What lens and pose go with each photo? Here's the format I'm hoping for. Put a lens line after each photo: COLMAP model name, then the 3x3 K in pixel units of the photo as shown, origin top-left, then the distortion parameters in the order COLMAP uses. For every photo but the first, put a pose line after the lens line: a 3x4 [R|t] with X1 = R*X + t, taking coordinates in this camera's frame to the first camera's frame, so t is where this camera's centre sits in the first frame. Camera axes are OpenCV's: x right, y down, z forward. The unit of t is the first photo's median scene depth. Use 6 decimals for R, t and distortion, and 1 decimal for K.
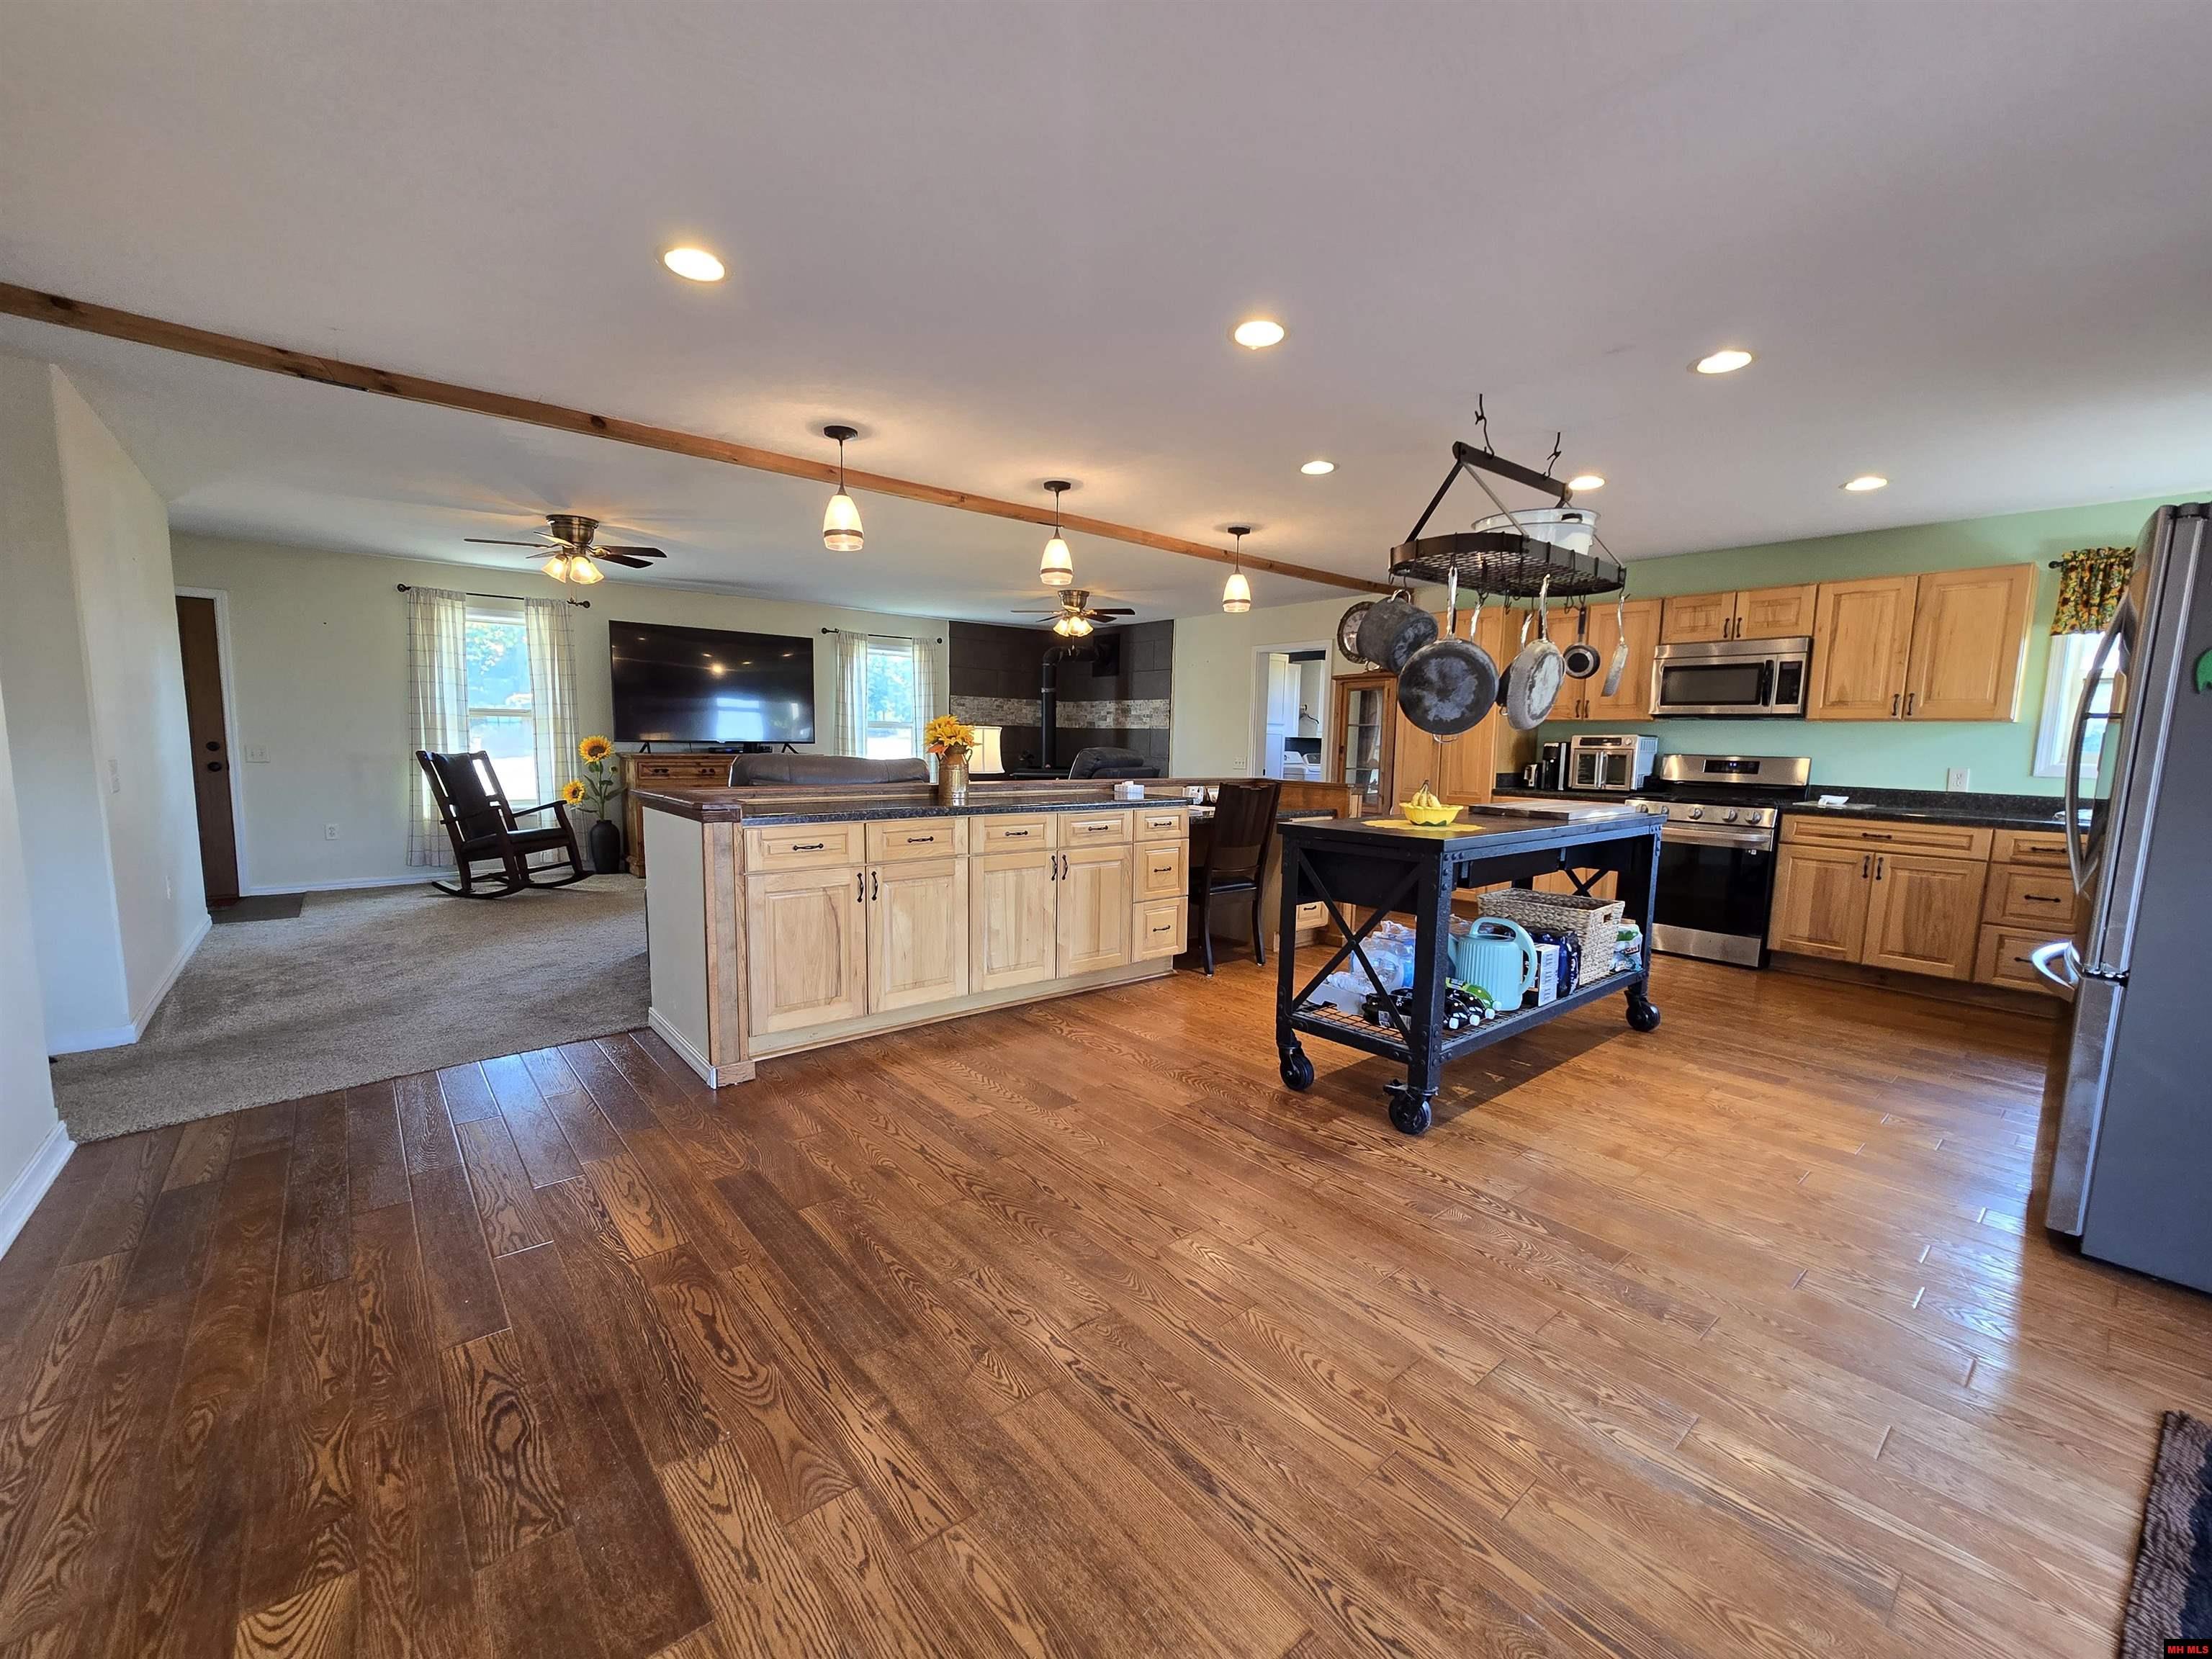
lens RADIAL K [[904.5, 0, 1097.6], [0, 904.5, 846.1], [0, 0, 1]] dist [-0.008790, 0.003086]
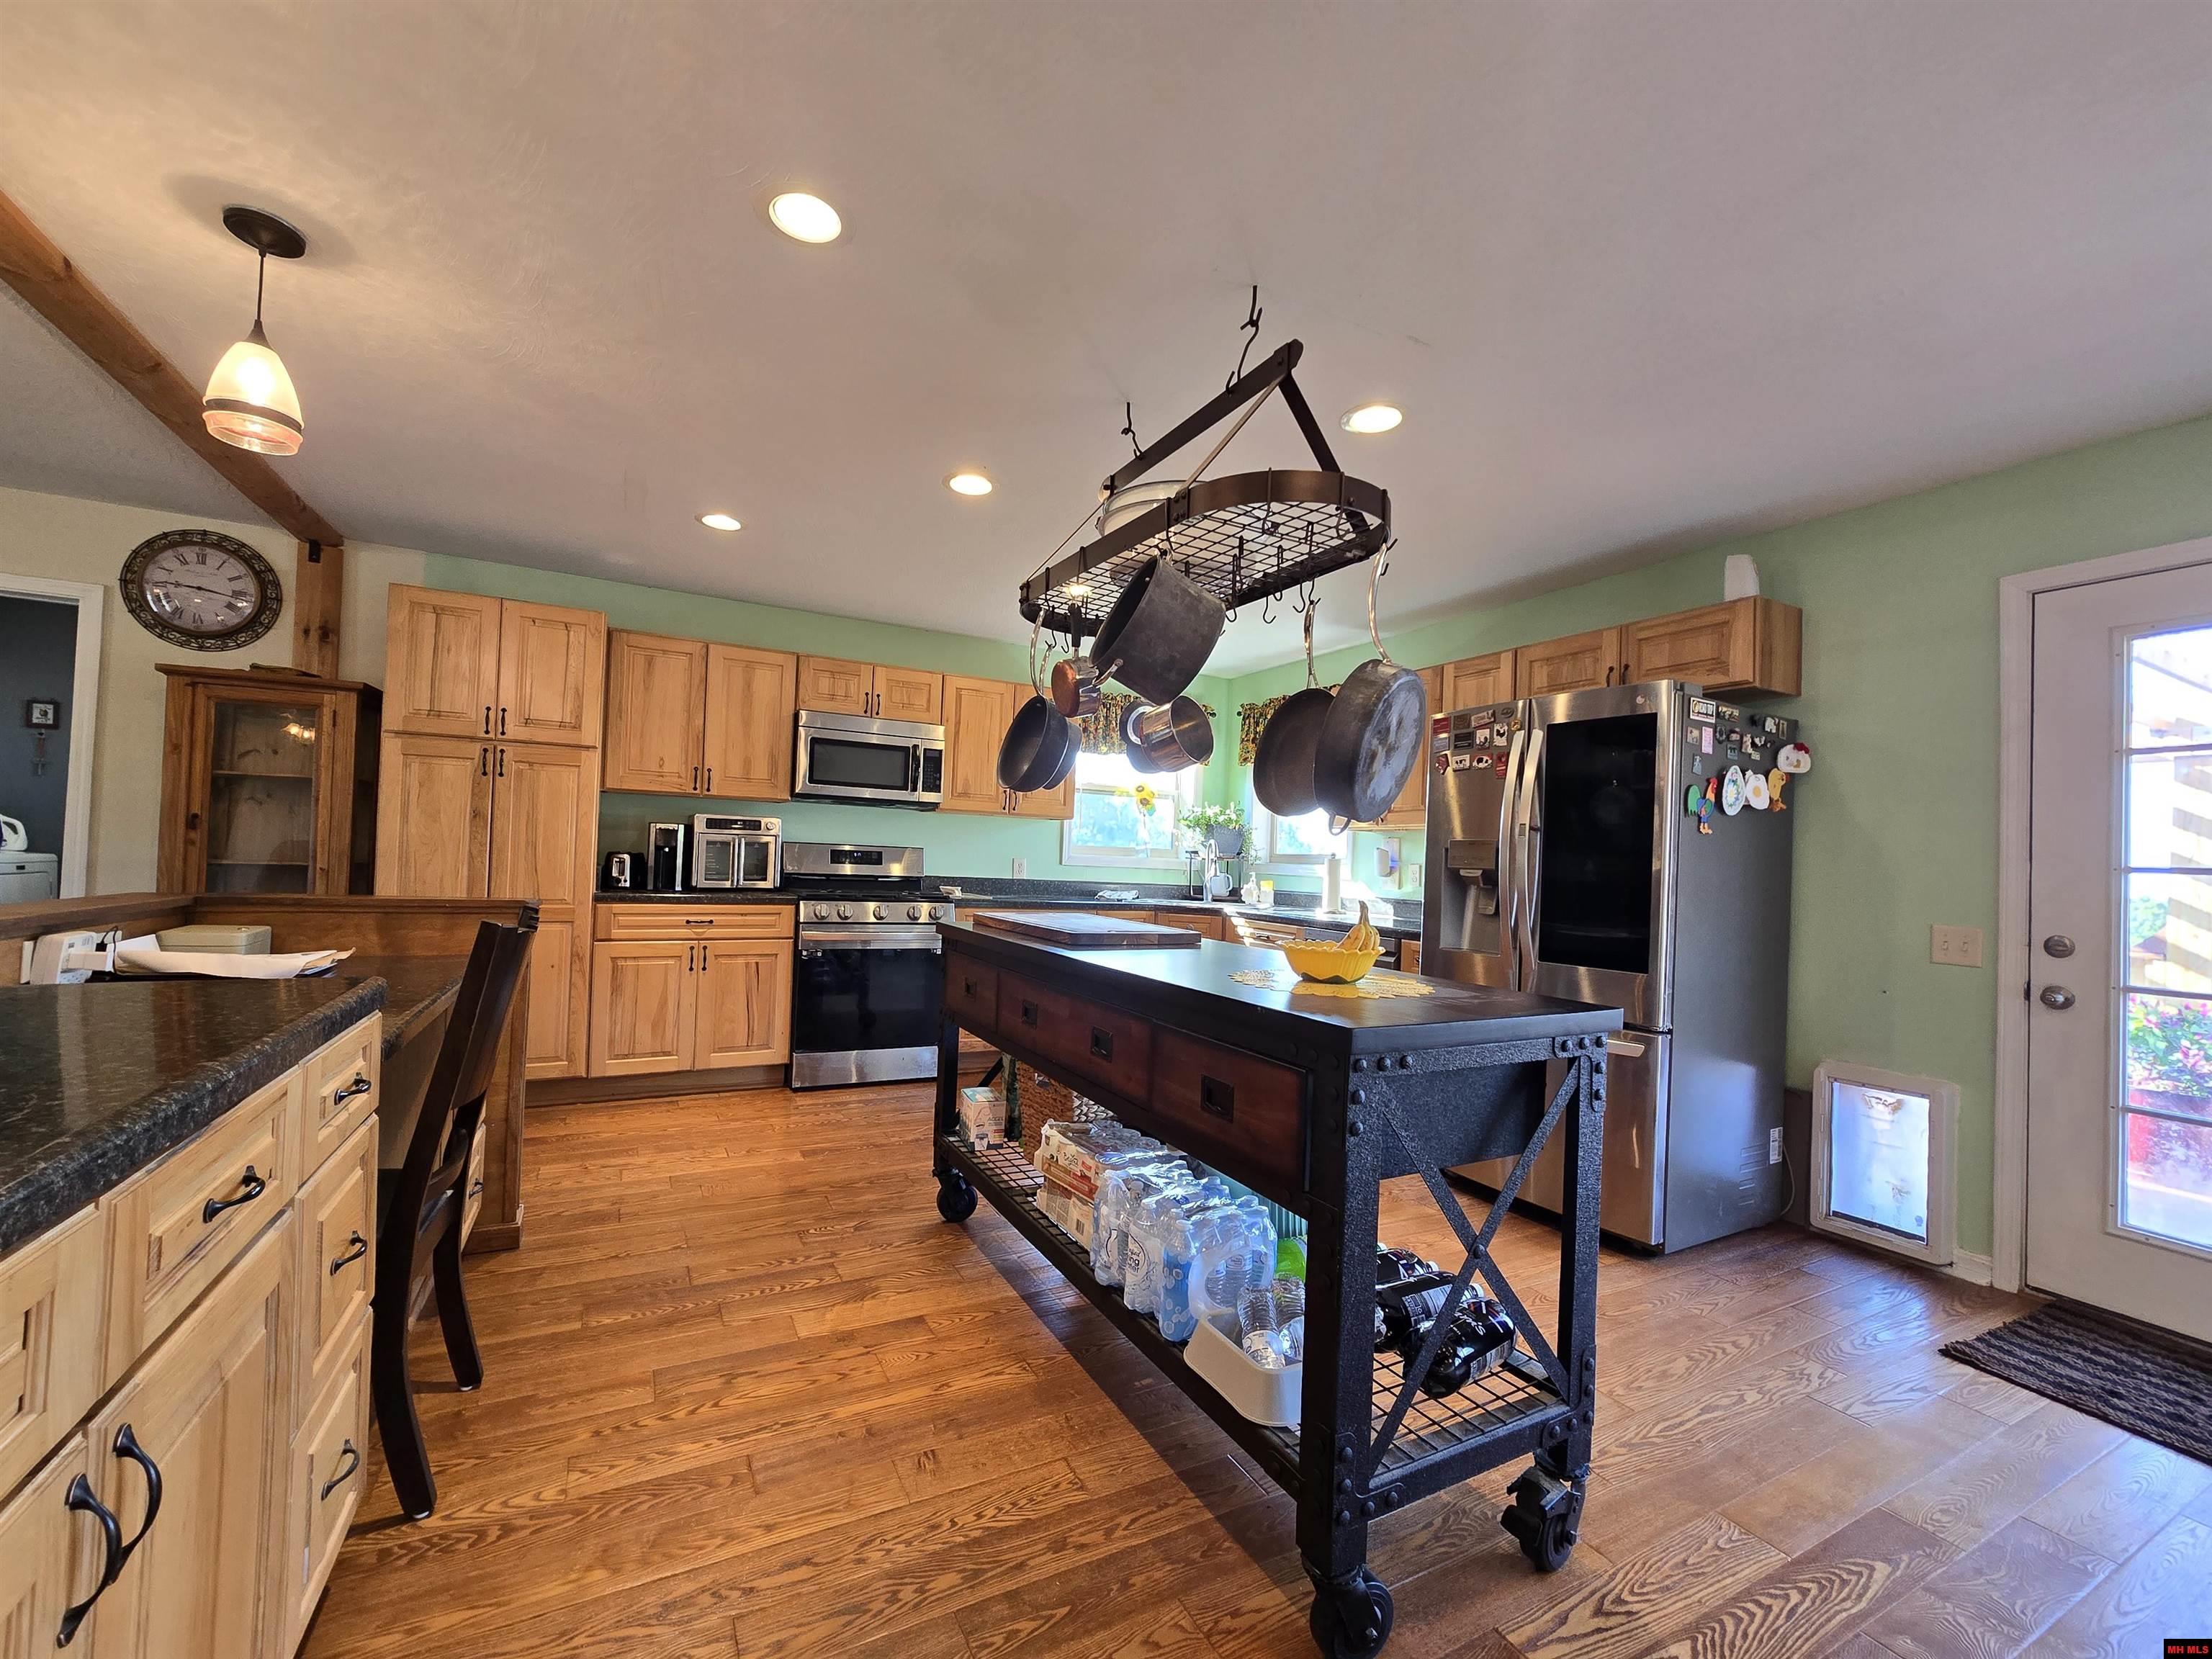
lens RADIAL K [[904.5, 0, 1097.6], [0, 904.5, 846.1], [0, 0, 1]] dist [-0.008790, 0.003086]
pose [[0.210959, 0.003371, 0.977489, -0.133193], [0.079568, 0.996616, -0.020609, -0.066362], [-0.974251, 0.082124, 0.209977, 0.623269]]
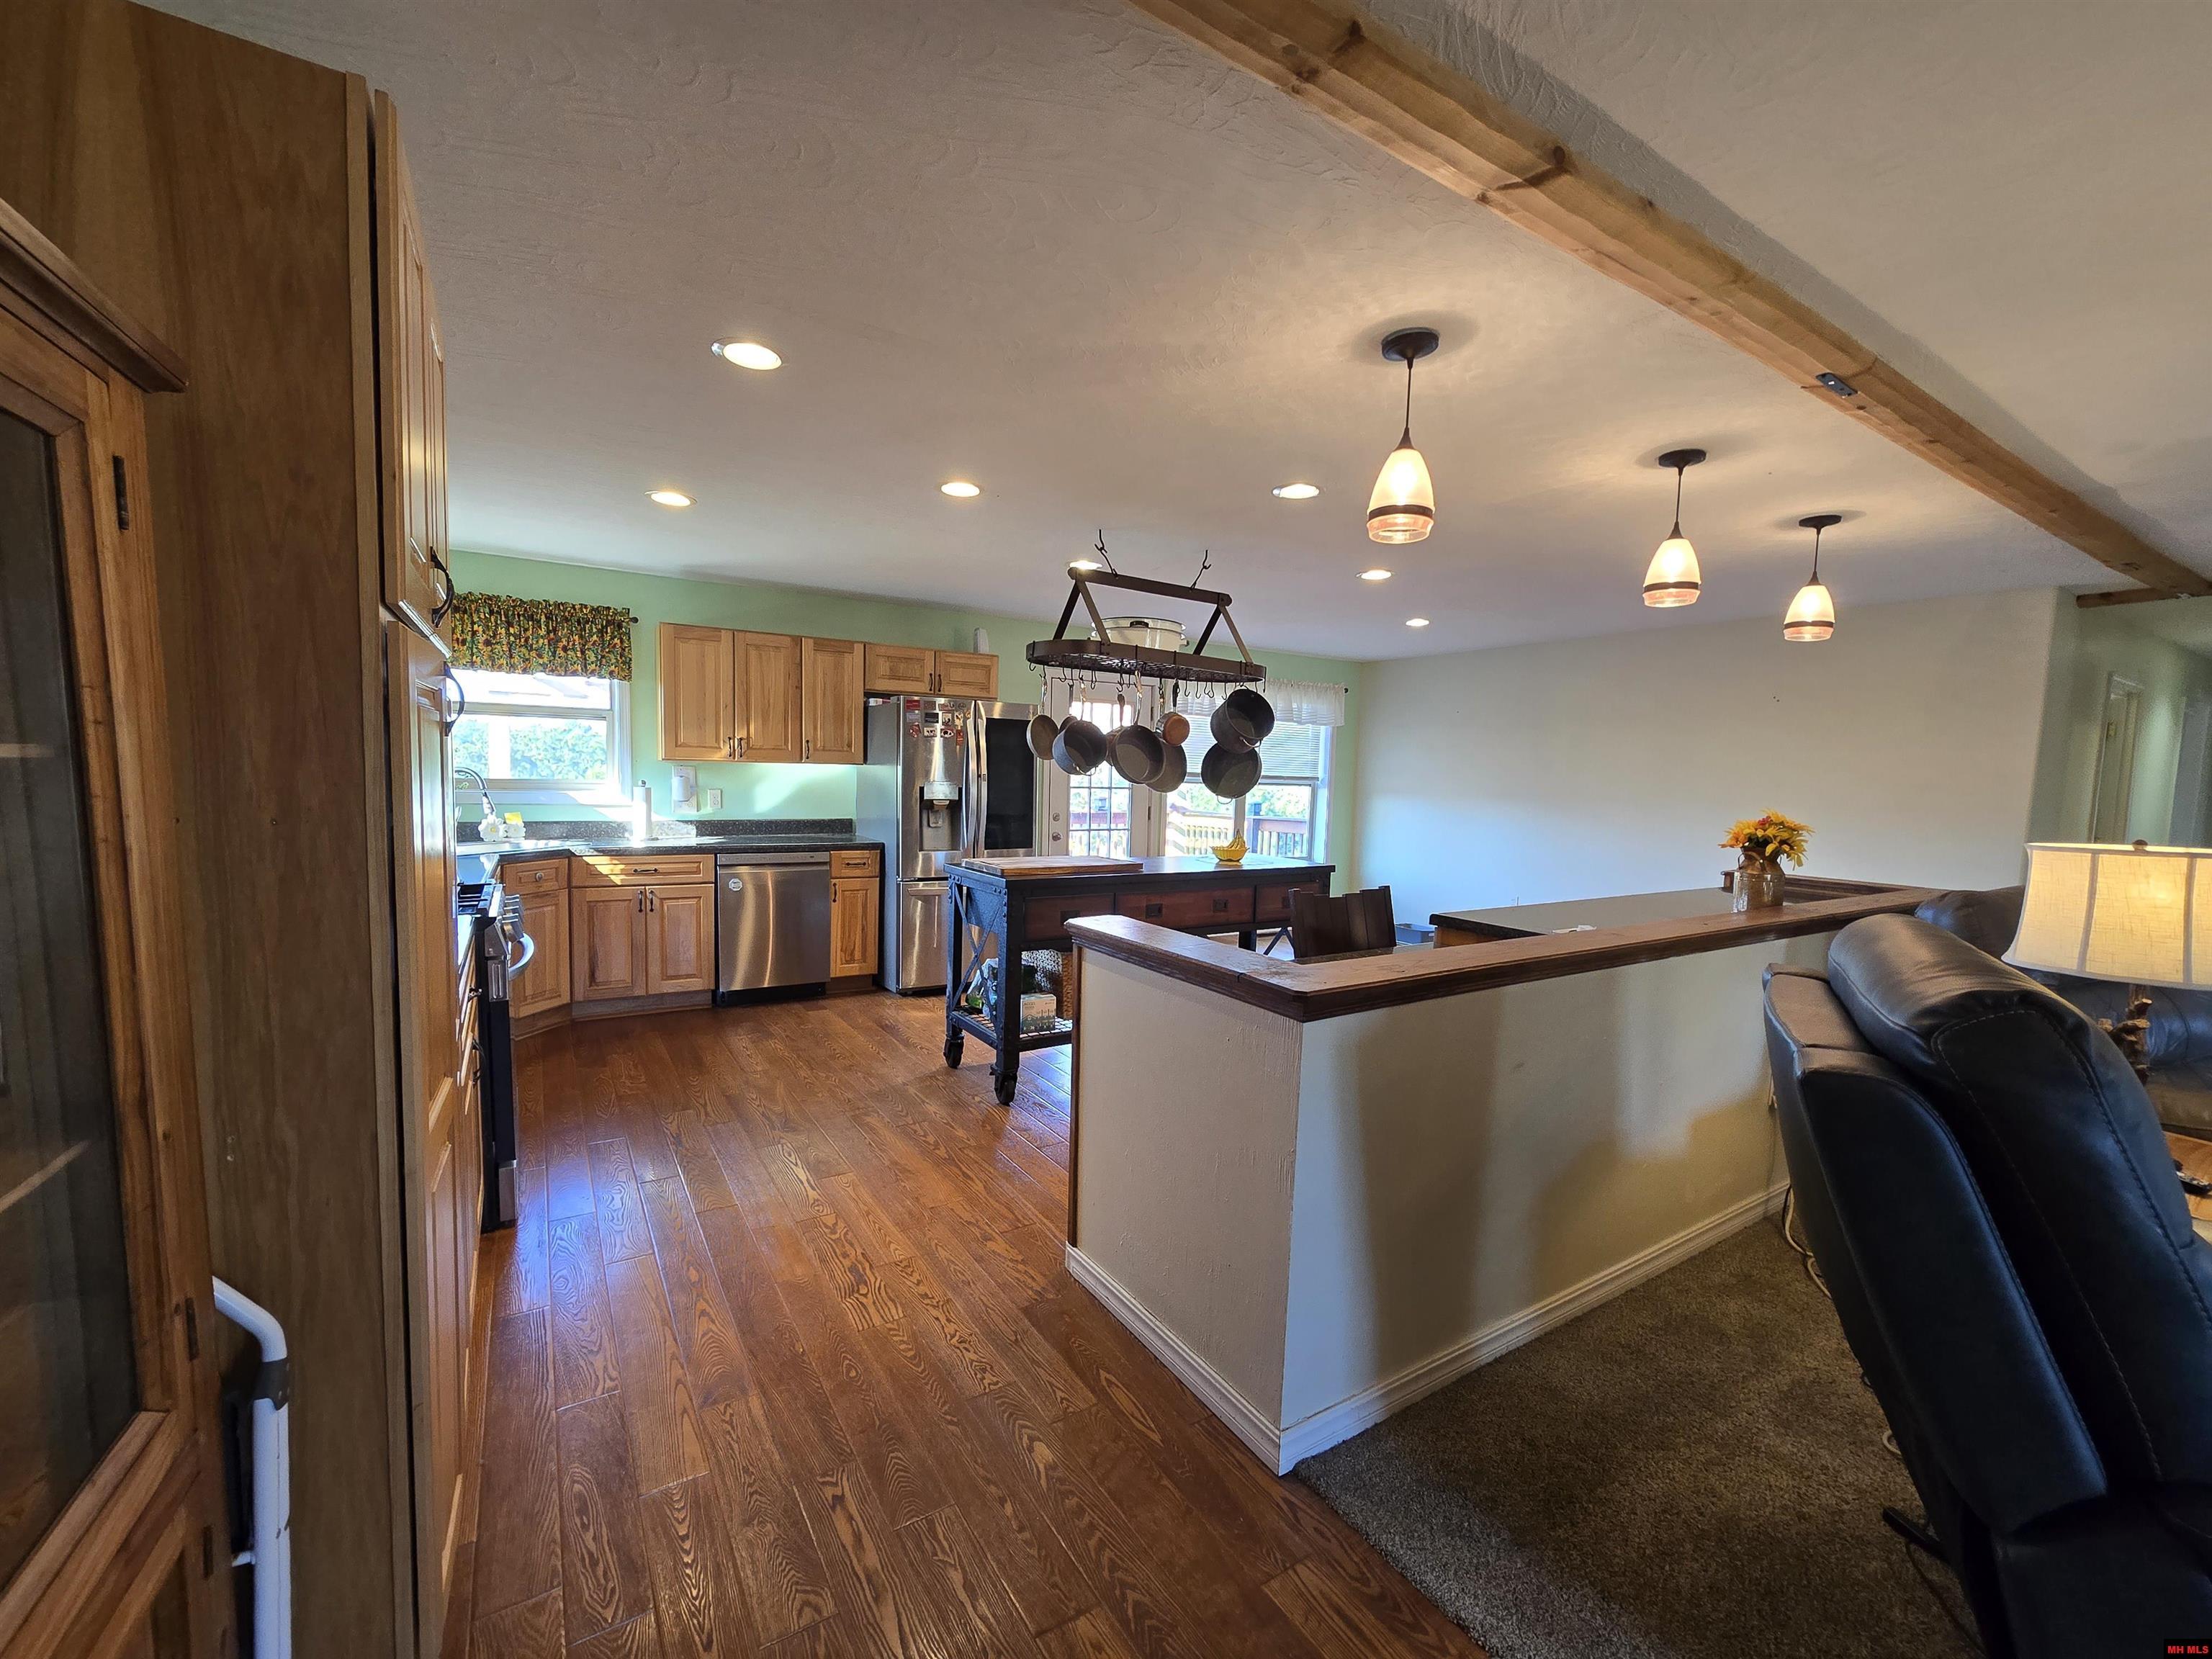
lens RADIAL K [[904.5, 0, 1097.6], [0, 904.5, 846.1], [0, 0, 1]] dist [-0.008790, 0.003086]
pose [[-0.989436, -0.057684, 0.132999, 0.234373], [-0.029931, 0.978946, 0.201912, -0.206317], [-0.141846, 0.195798, -0.970331, 1.499001]]
